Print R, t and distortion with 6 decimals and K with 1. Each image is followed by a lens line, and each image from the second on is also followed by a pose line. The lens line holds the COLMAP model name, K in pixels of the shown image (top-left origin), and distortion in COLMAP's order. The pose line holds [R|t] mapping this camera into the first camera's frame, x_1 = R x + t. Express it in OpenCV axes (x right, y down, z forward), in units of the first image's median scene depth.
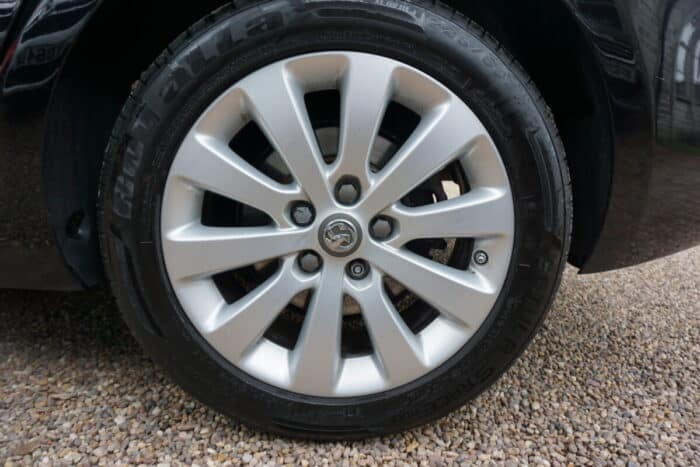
lens RADIAL K [[472.7, 0, 345.2], [0, 472.7, 233.6], [0, 0, 1]] dist [-0.031261, 0.029572]
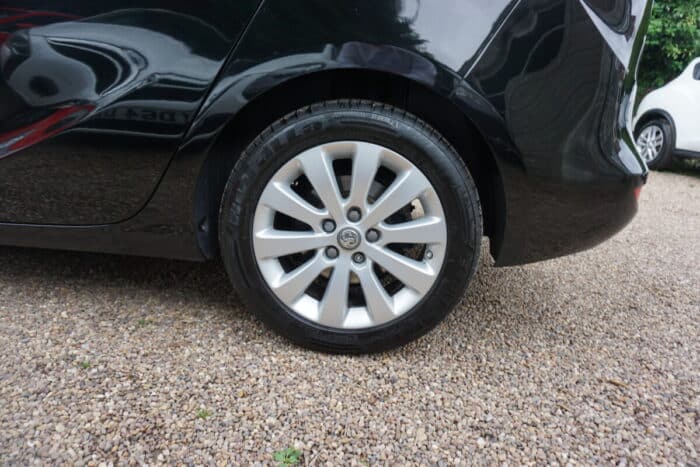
lens RADIAL K [[472.7, 0, 345.3], [0, 472.7, 229.4], [0, 0, 1]] dist [-0.031261, 0.029572]
pose [[0.995901, 0.047383, -0.077050, 0.107821], [-0.044454, 0.998238, 0.039292, -0.098089], [0.078776, -0.035706, 0.996253, -0.768703]]
